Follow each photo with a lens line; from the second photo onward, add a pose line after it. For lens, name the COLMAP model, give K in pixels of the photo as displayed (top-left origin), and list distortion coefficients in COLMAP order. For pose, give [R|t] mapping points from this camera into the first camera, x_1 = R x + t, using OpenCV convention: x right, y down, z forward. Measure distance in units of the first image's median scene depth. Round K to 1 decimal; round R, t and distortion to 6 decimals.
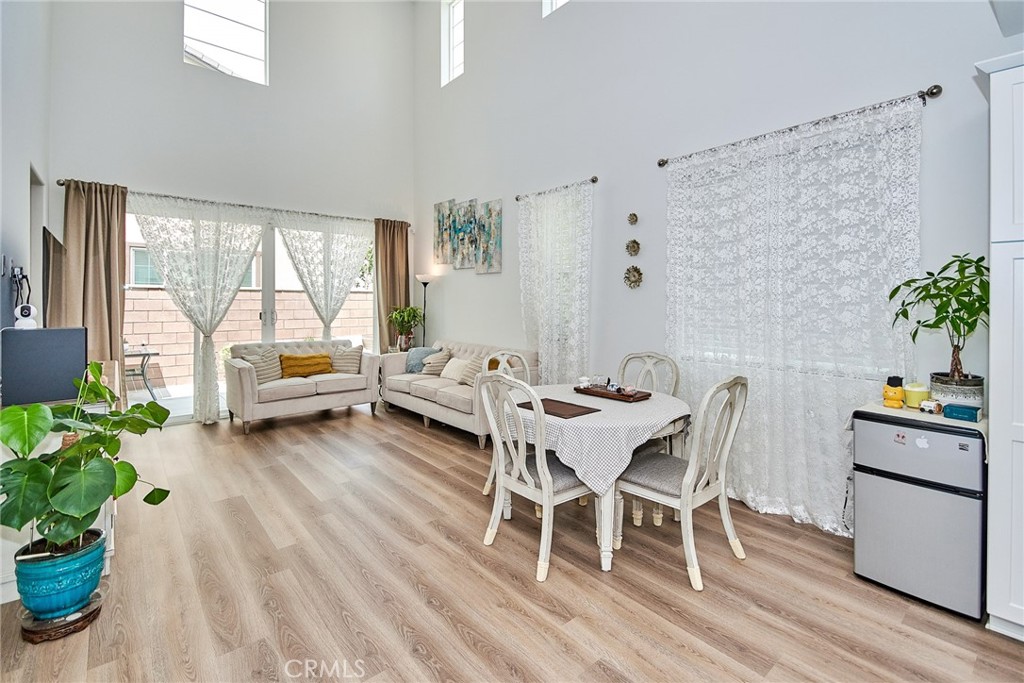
lens RADIAL K [[468.7, 0, 505.2], [0, 468.7, 312.1], [0, 0, 1]] dist [0.017810, -0.007218]
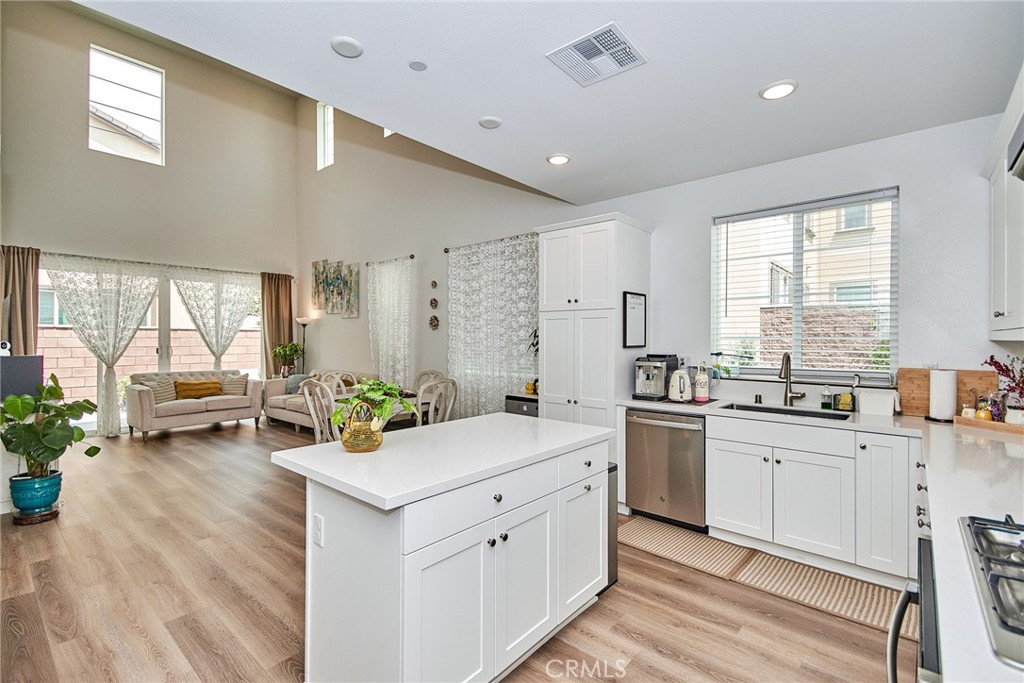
lens RADIAL K [[468.7, 0, 519.1], [0, 468.7, 345.5], [0, 0, 1]] dist [0.017810, -0.007218]
pose [[0.984225, -0.003517, 0.176888, 0.206878], [0.004933, 0.999959, -0.007564, 0.008930], [-0.176854, 0.008317, 0.984202, -0.411284]]
